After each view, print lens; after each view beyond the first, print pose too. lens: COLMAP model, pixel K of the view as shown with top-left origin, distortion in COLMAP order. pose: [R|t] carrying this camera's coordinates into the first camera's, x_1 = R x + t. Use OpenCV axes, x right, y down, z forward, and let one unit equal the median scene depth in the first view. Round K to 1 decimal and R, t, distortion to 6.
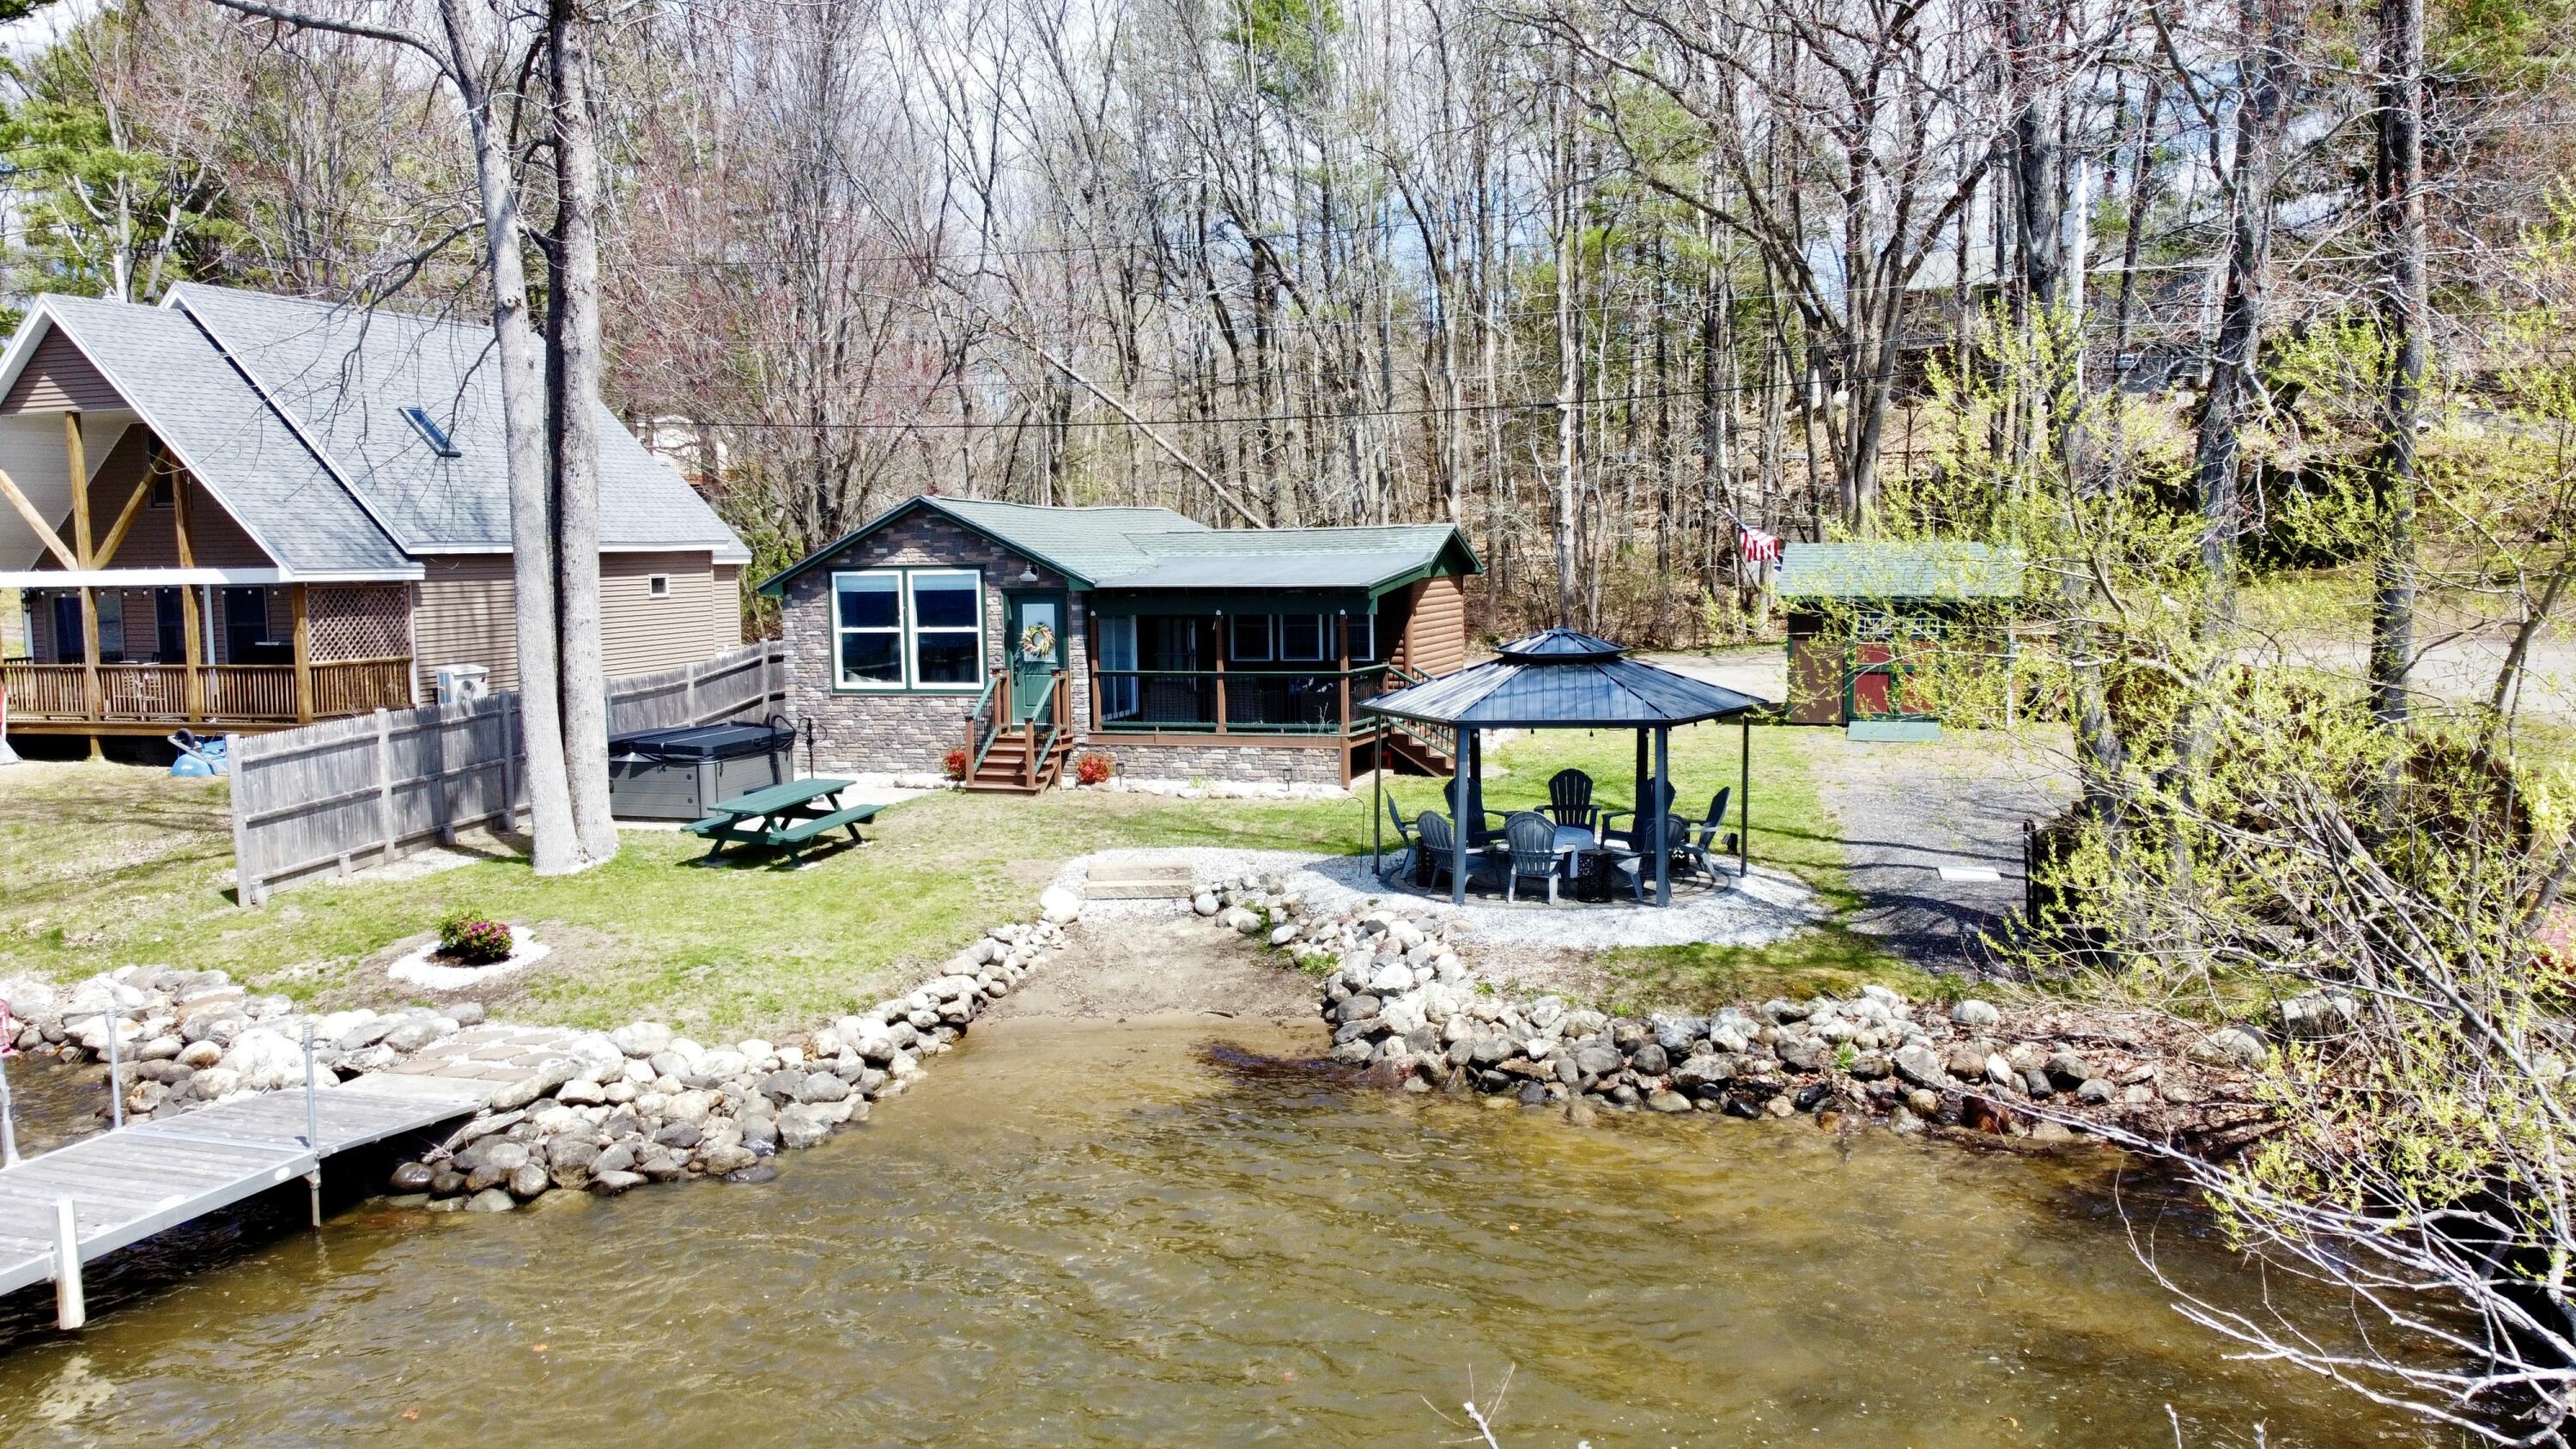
lens RADIAL K [[1947.1, 0, 1288.0], [0, 1947.1, 724.5], [0, 0, 1]] dist [0.004788, -0.009898]
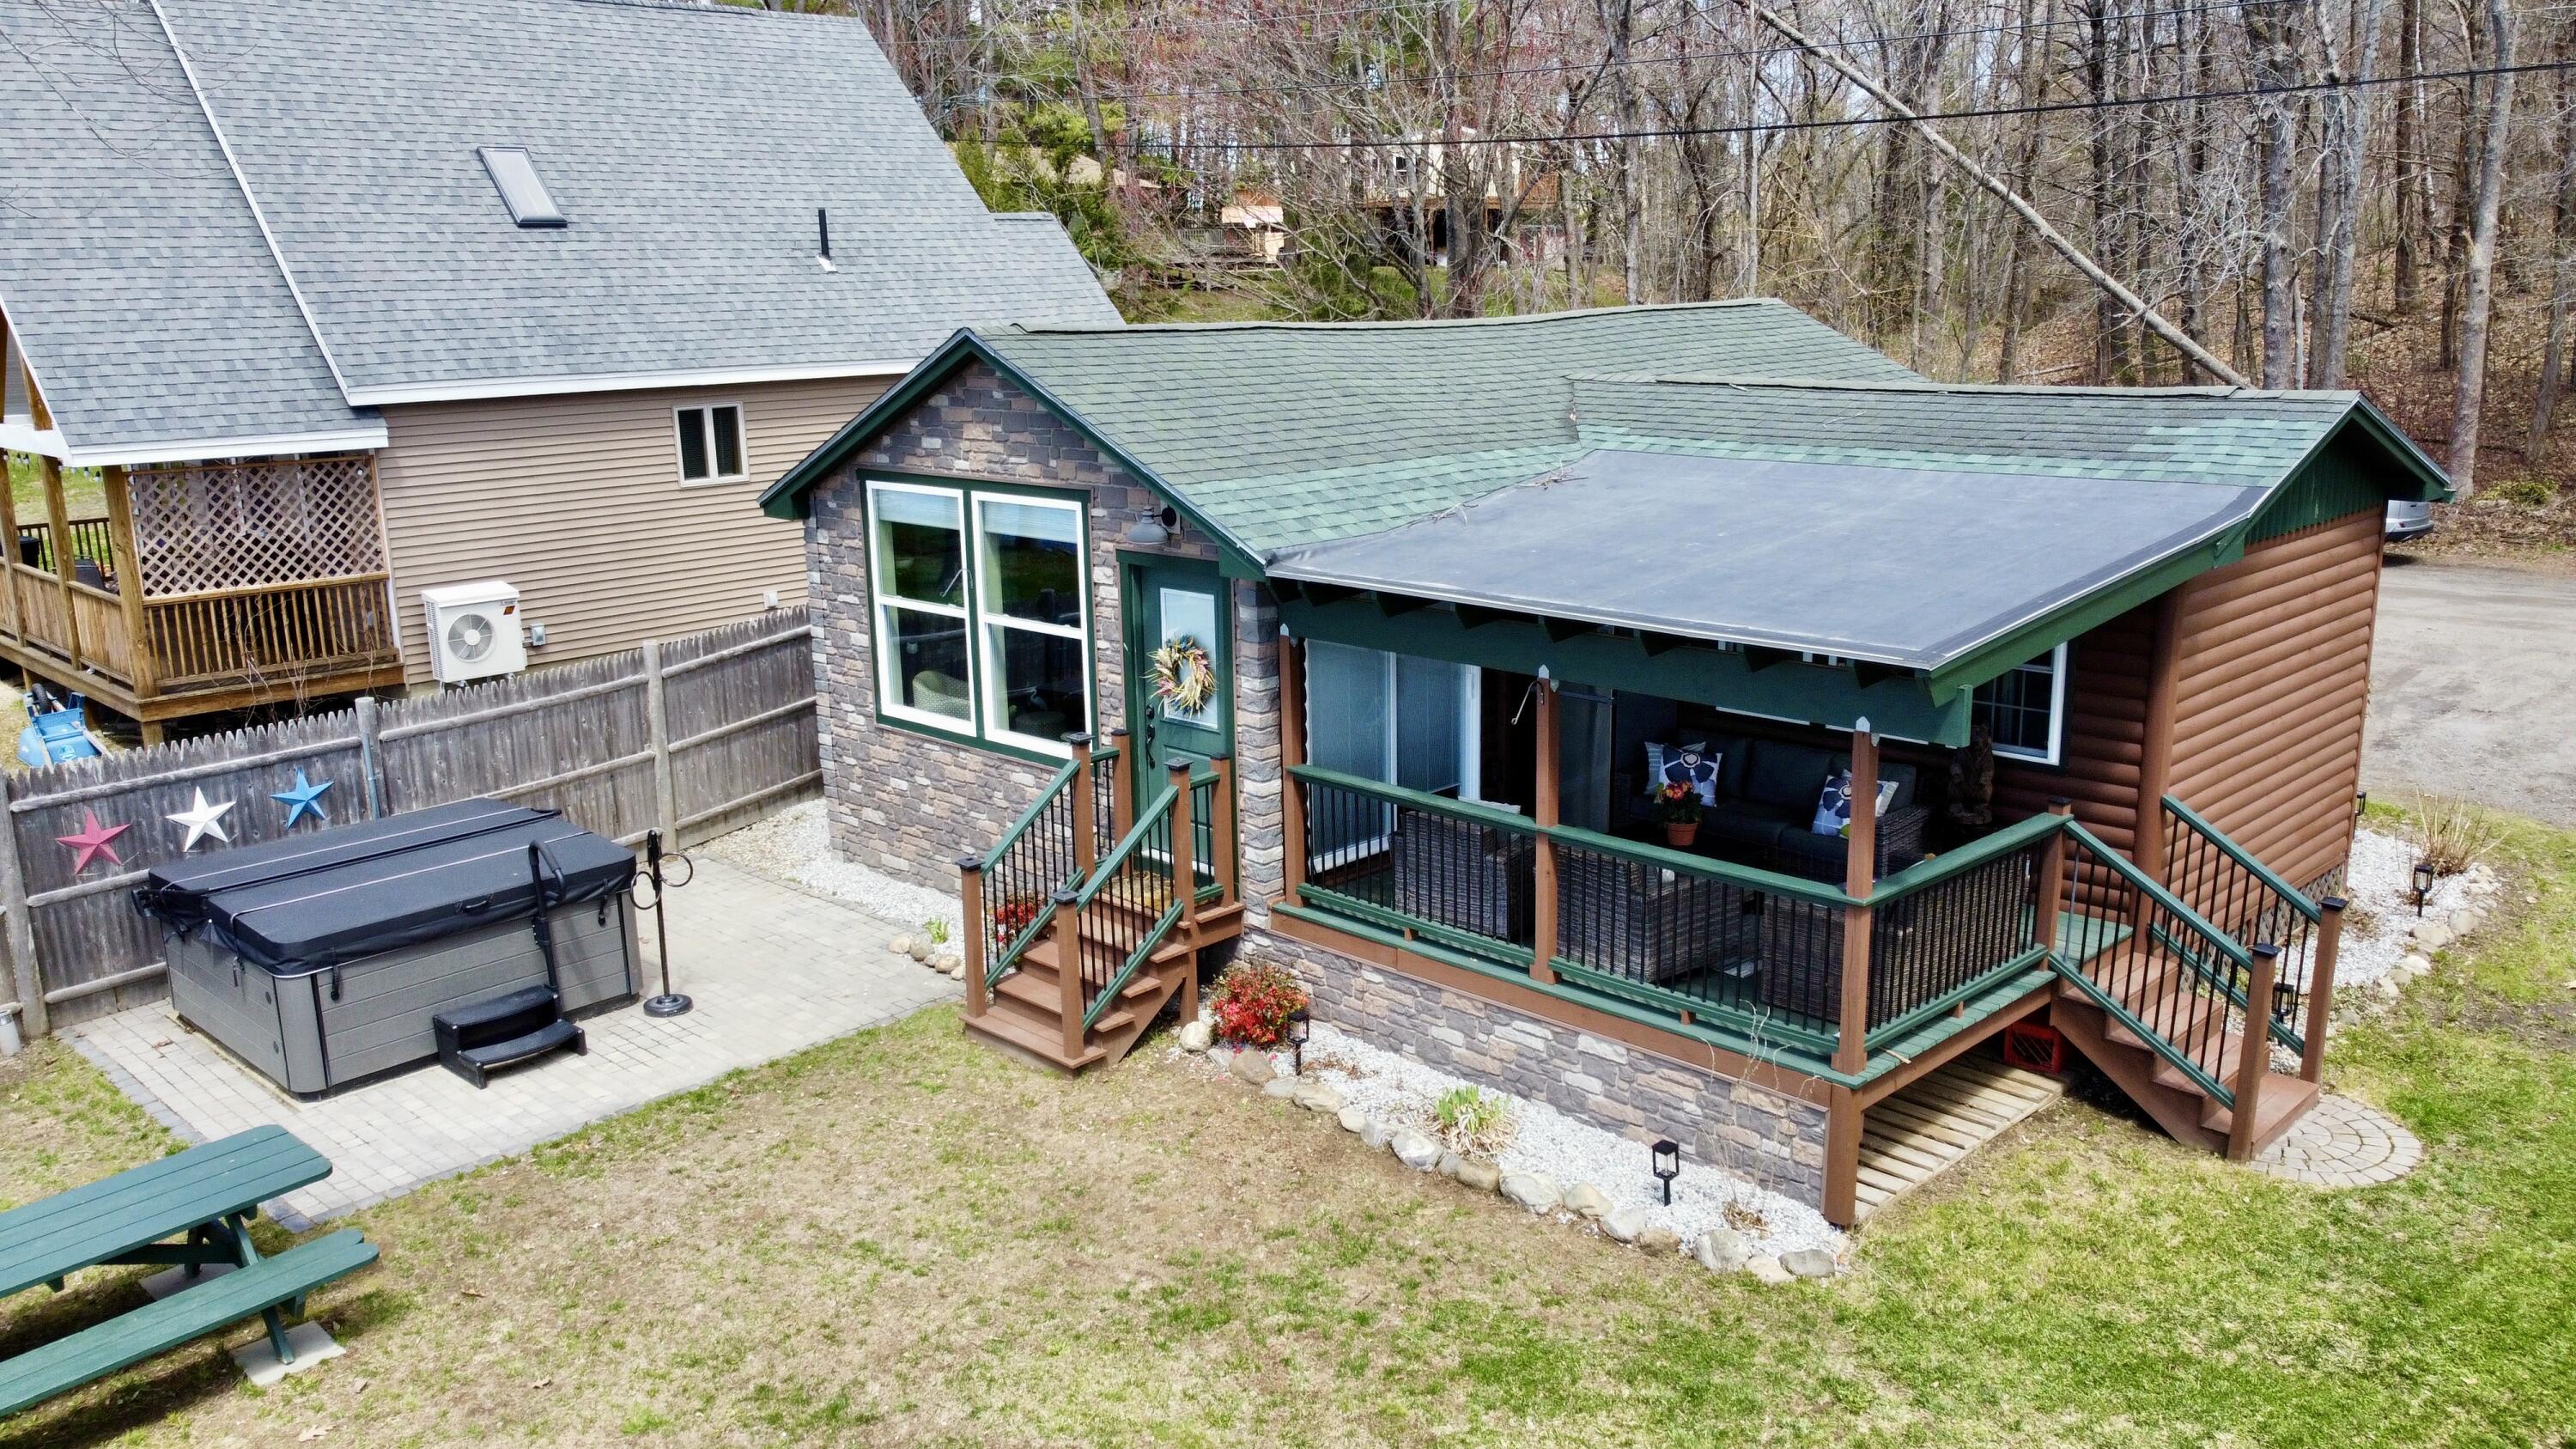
lens RADIAL K [[1947.1, 0, 1288.0], [0, 1947.1, 724.5], [0, 0, 1]] dist [0.004788, -0.009898]
pose [[0.890736, 0.101511, -0.443041, 0.117396], [-0.035671, 0.987347, 0.154509, -0.140698], [0.453120, -0.121823, 0.883086, 0.888291]]
